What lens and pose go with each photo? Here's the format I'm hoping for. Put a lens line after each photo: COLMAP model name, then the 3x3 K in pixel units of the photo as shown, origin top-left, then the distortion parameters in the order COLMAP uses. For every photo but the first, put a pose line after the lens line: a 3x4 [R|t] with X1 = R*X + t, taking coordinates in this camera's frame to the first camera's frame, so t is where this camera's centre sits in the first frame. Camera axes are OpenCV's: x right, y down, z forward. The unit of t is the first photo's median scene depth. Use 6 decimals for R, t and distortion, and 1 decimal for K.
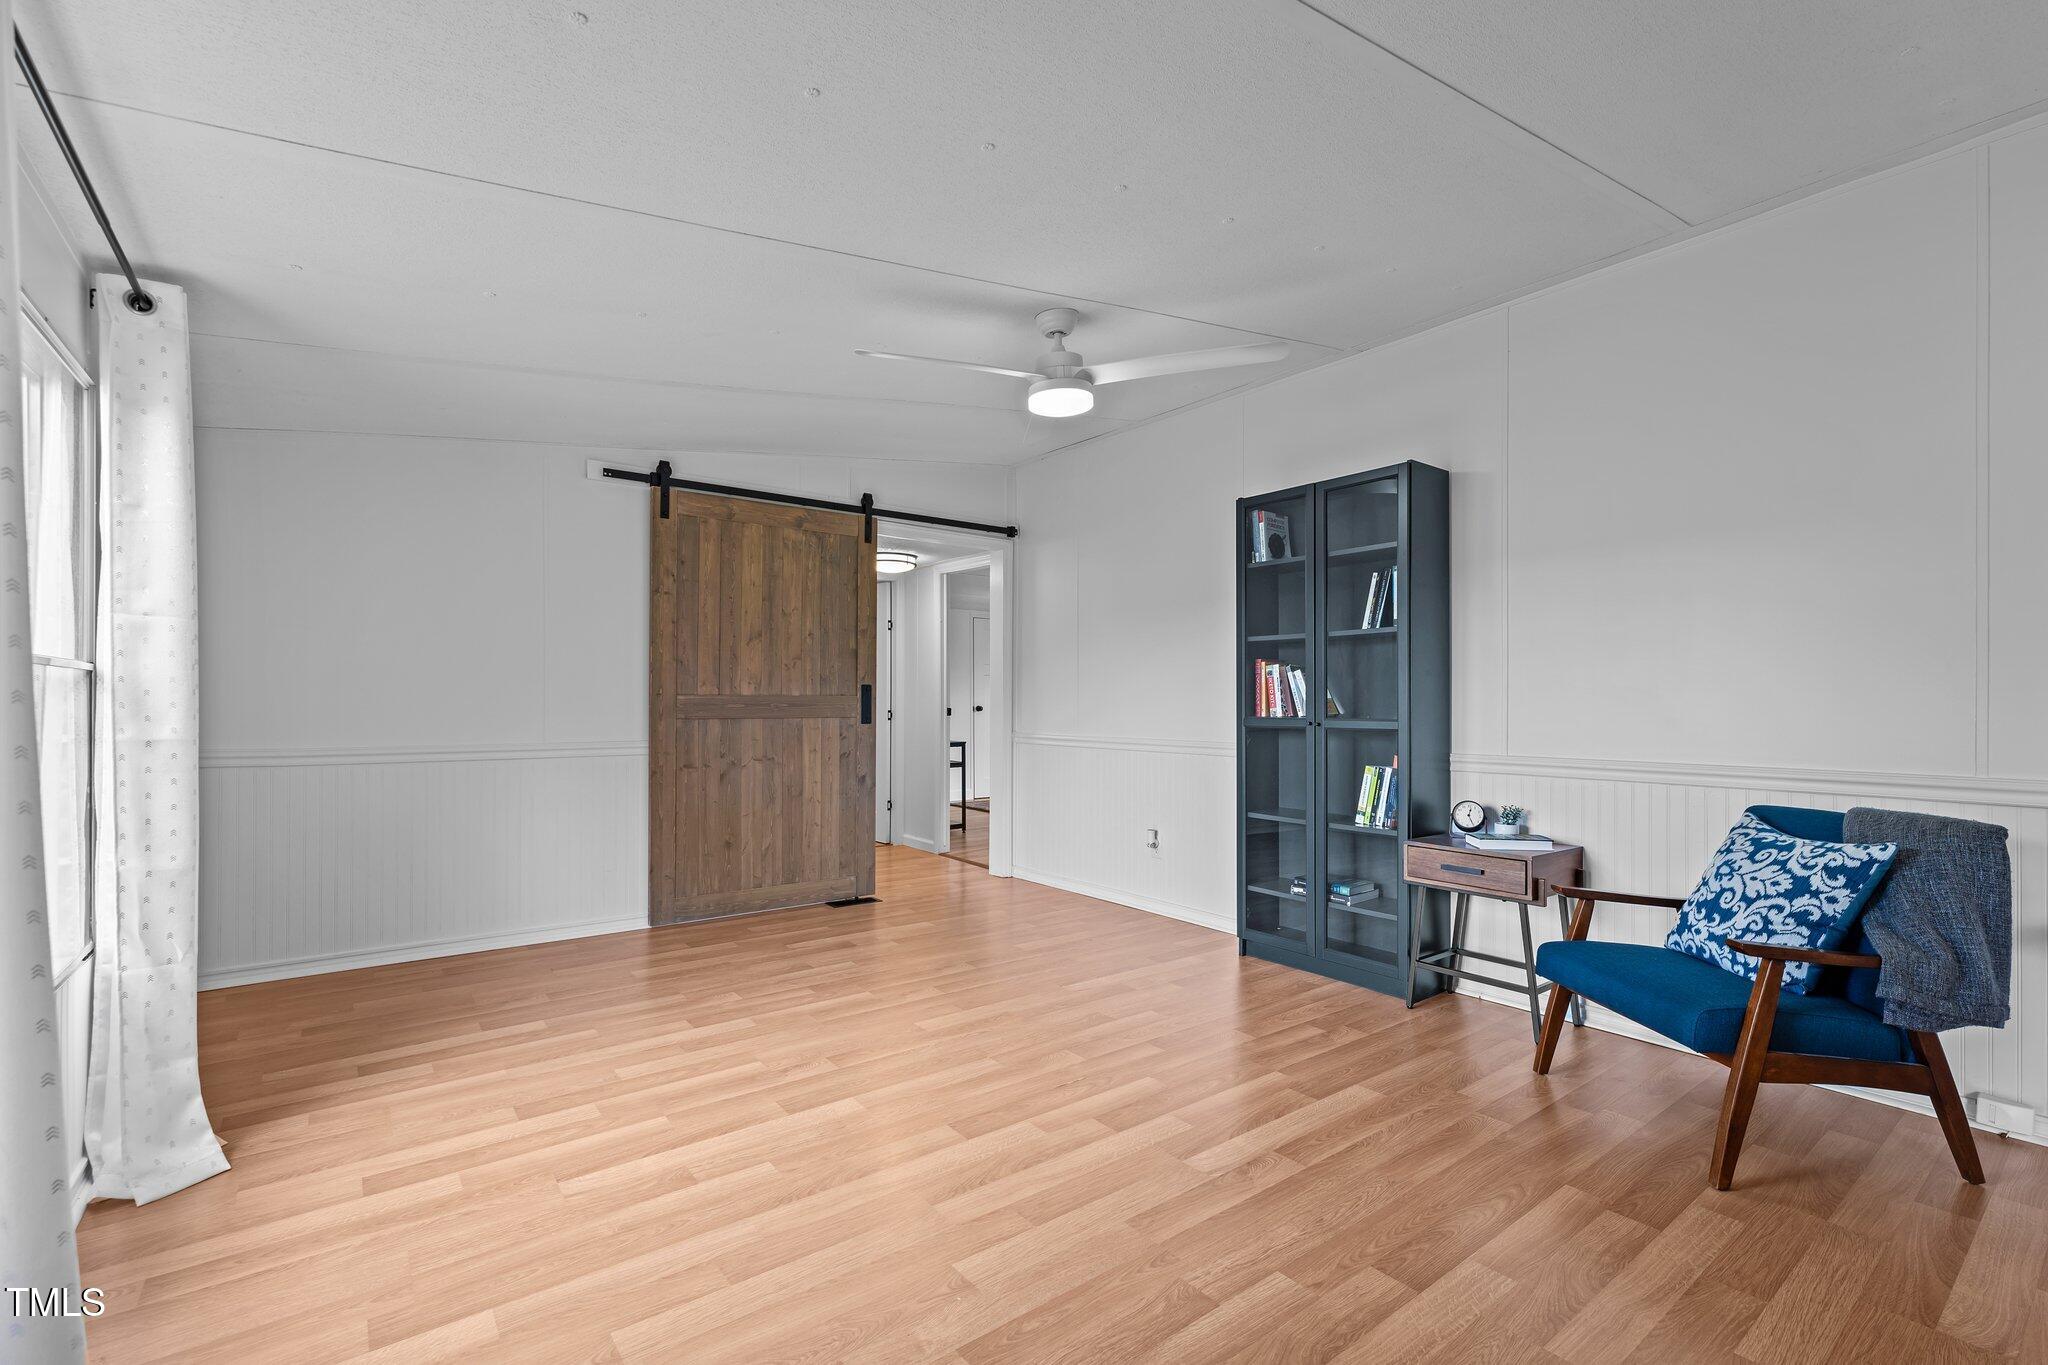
lens RADIAL K [[890.5, 0, 1027.4], [0, 890.5, 703.7], [0, 0, 1]] dist [-0.000131, -0.000273]
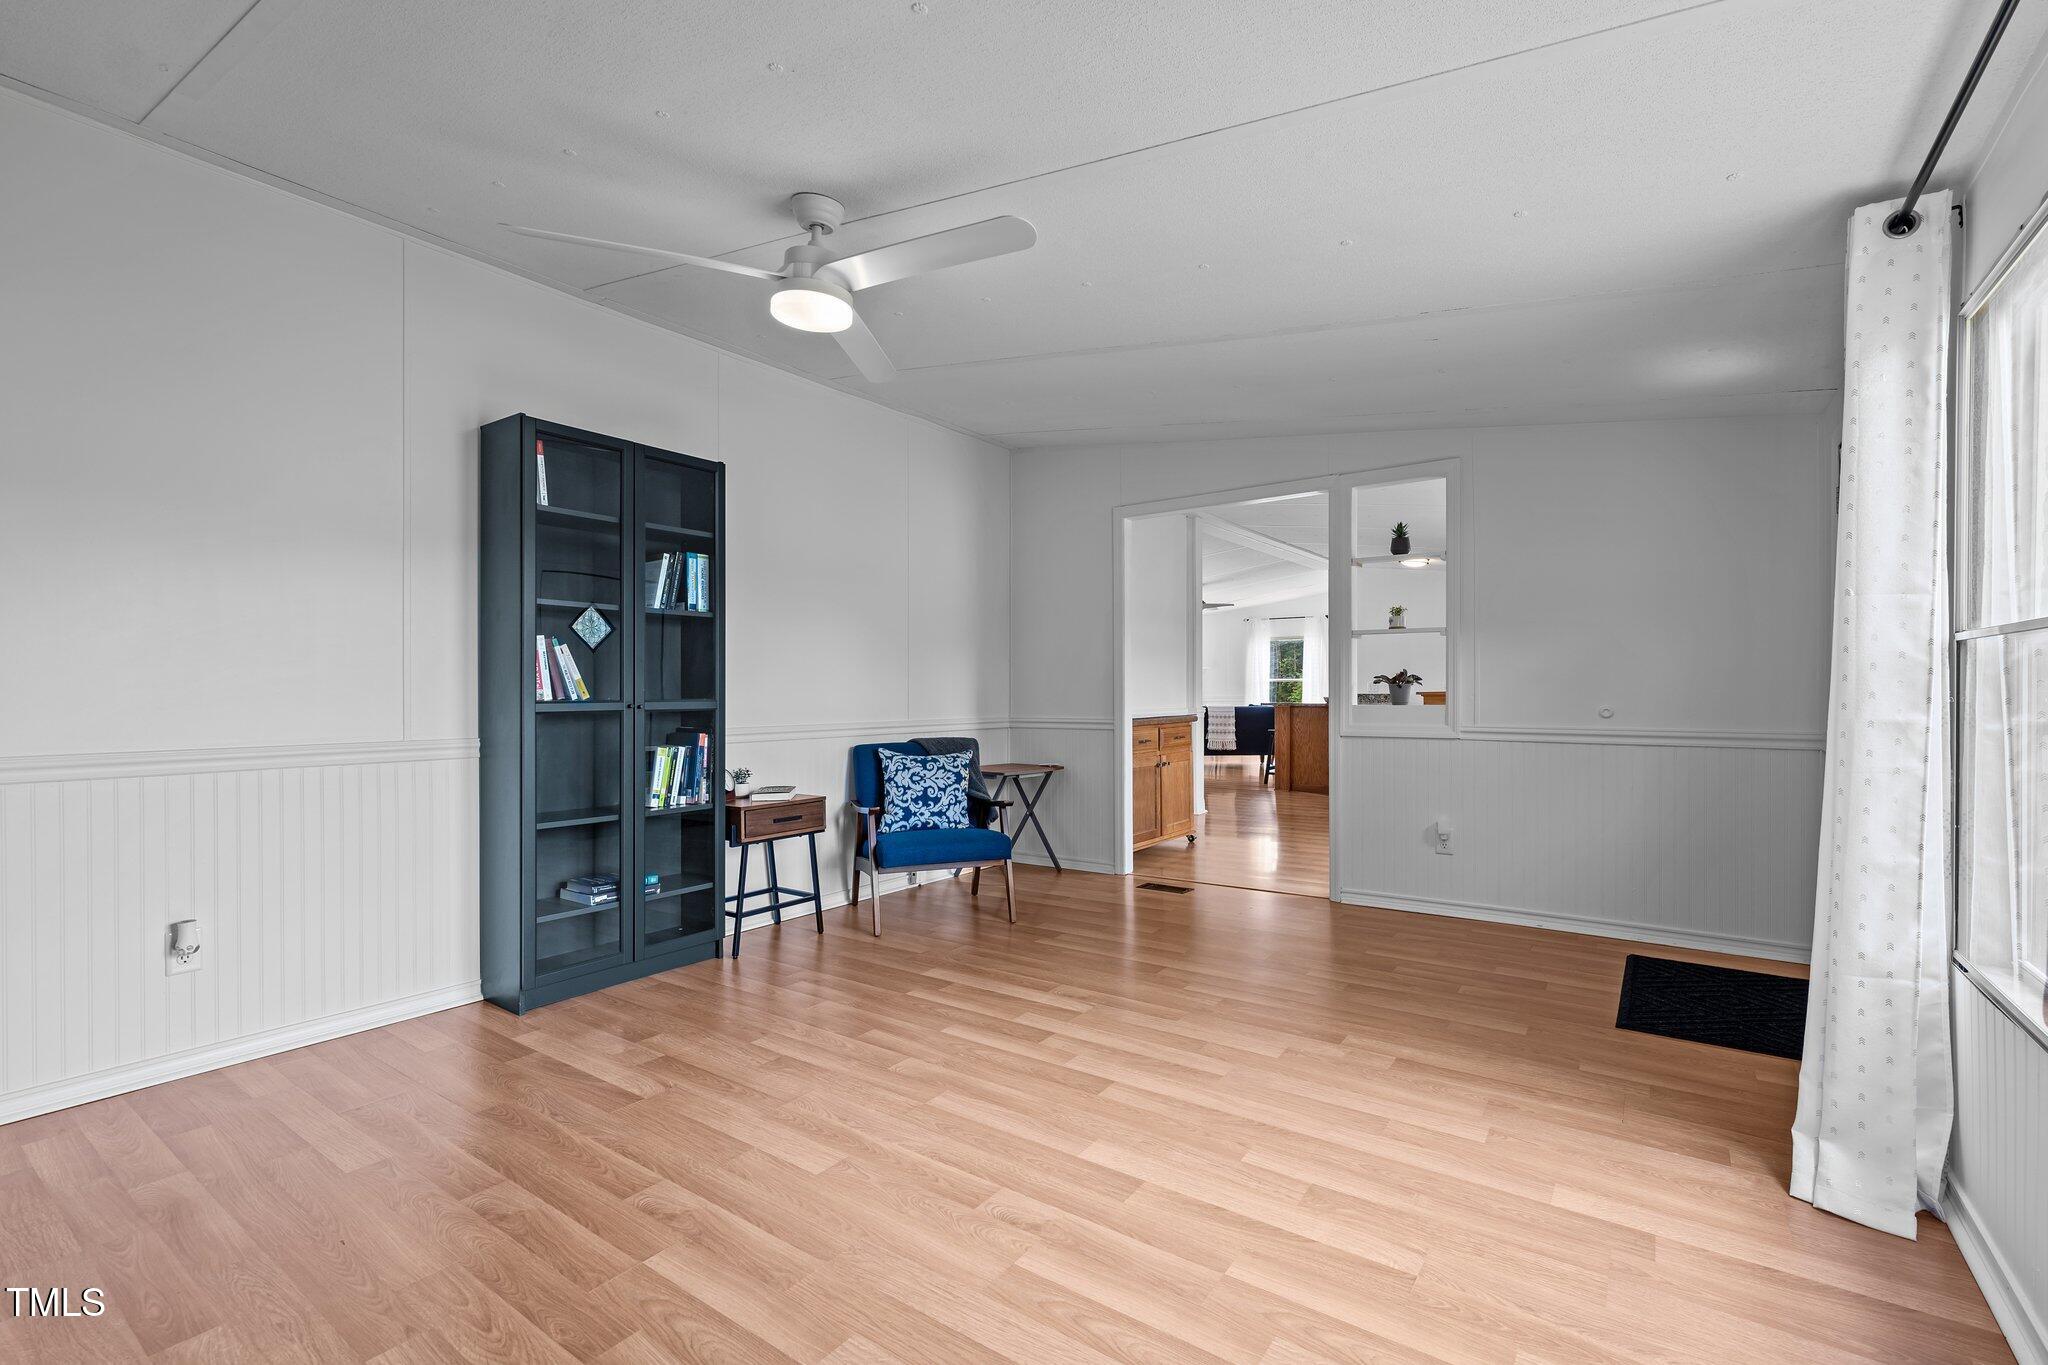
lens RADIAL K [[890.5, 0, 1025.2], [0, 890.5, 707.0], [0, 0, 1]] dist [-0.000131, -0.000273]
pose [[-0.286603, -0.020704, 0.957826, -0.780718], [0.000110, 0.999766, 0.021643, 0.004141], [-0.958050, 0.006308, -0.286533, 1.031034]]
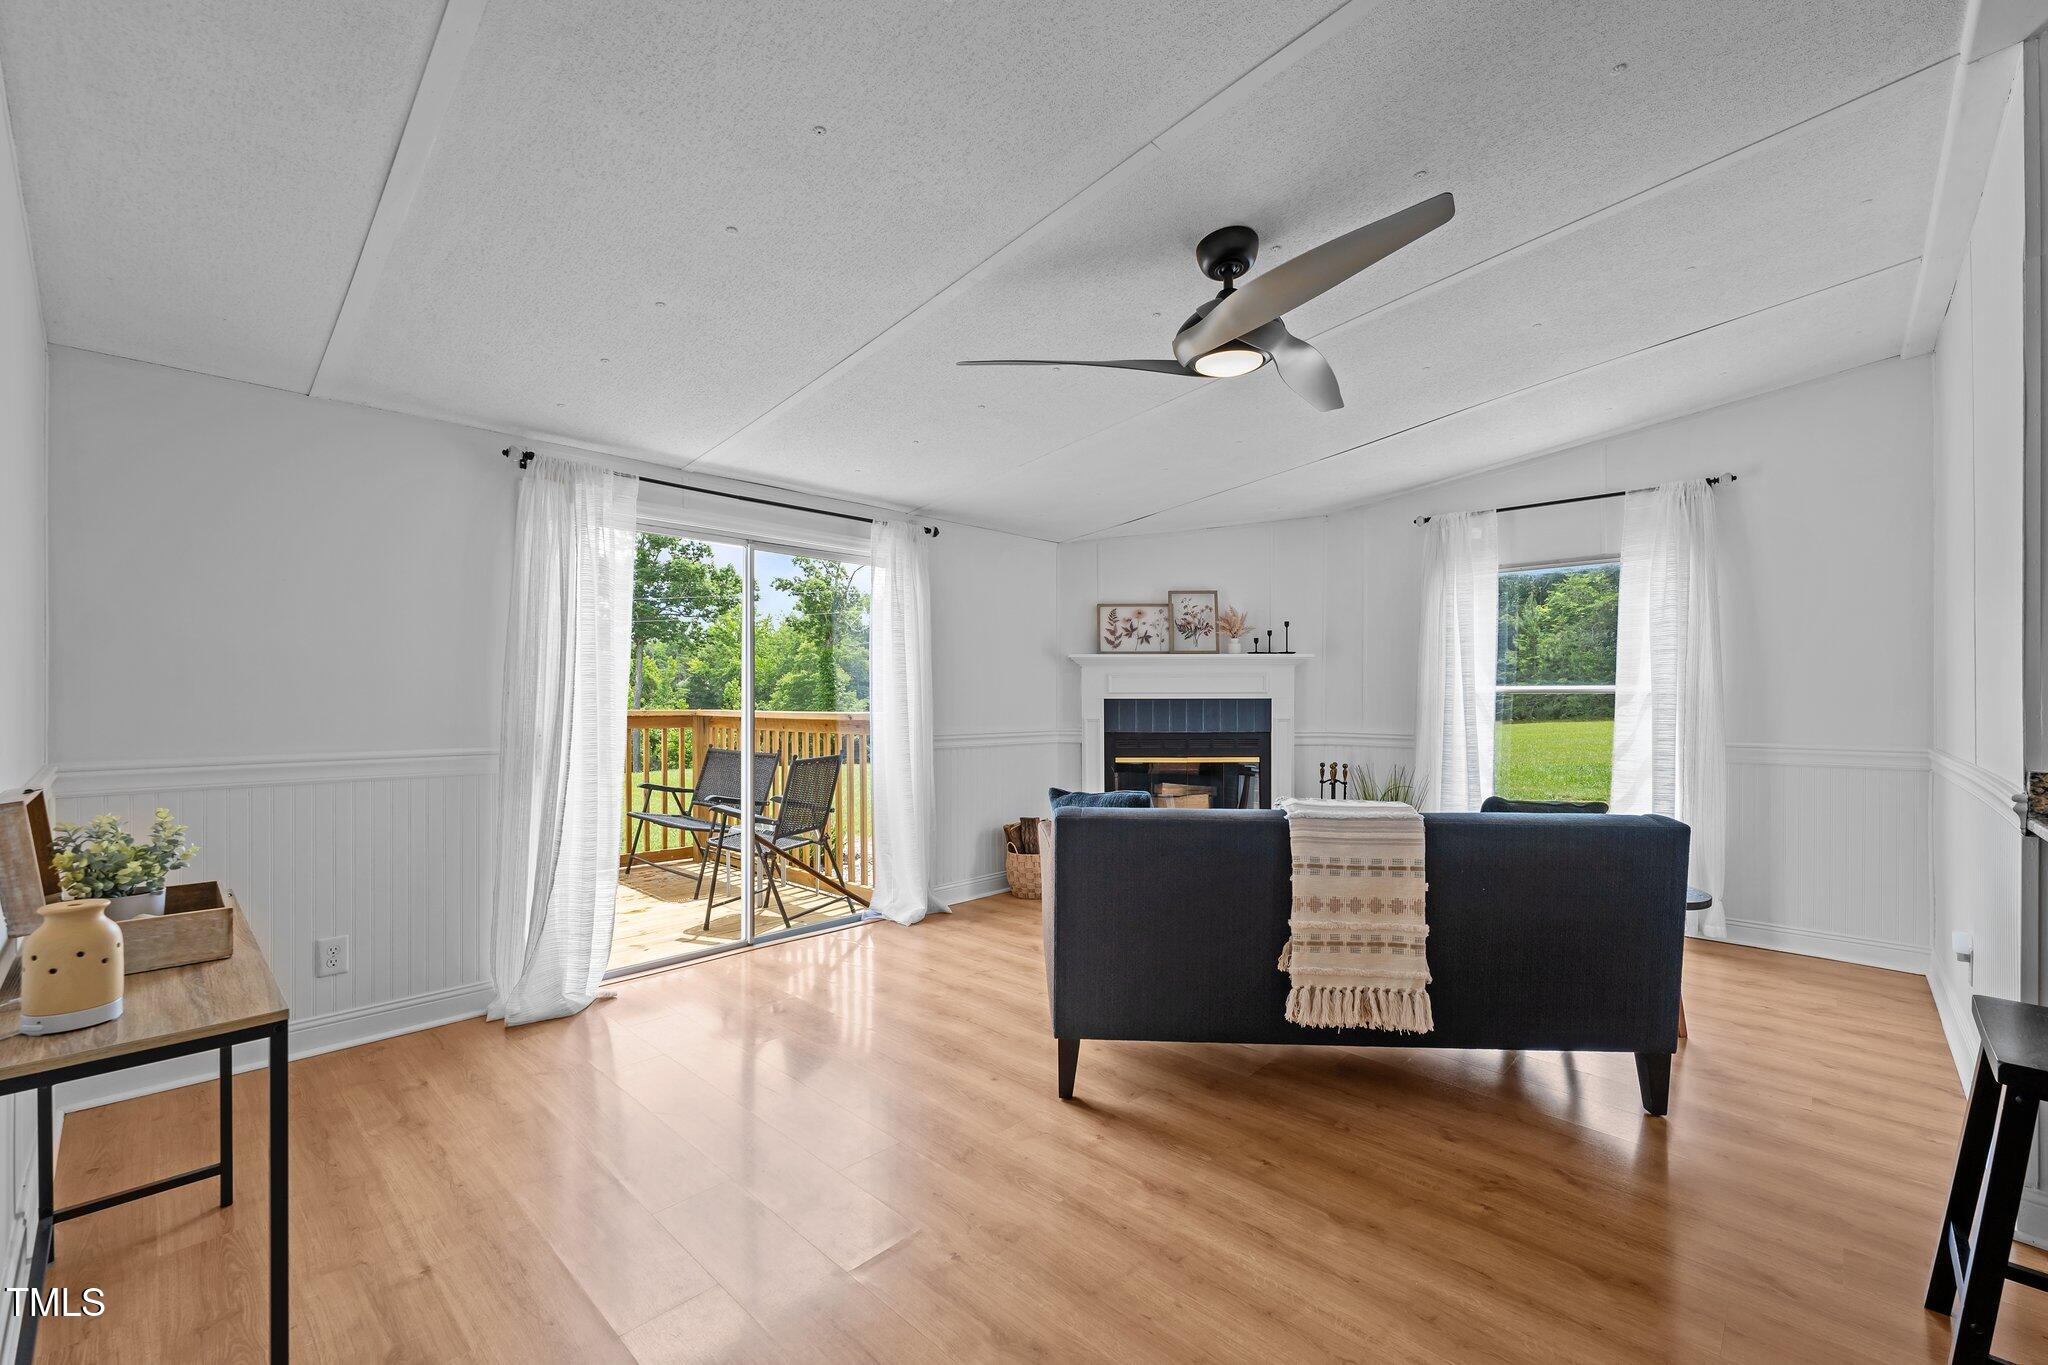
lens RADIAL K [[841.0, 0, 1028.0], [0, 841.0, 701.1], [0, 0, 1]] dist [0.000953, -0.000423]
pose [[-0.151184, -0.008388, 0.988470, 1.918775], [-0.004840, 0.999958, 0.007745, -0.022193], [-0.988494, -0.003613, -0.151218, -0.454929]]
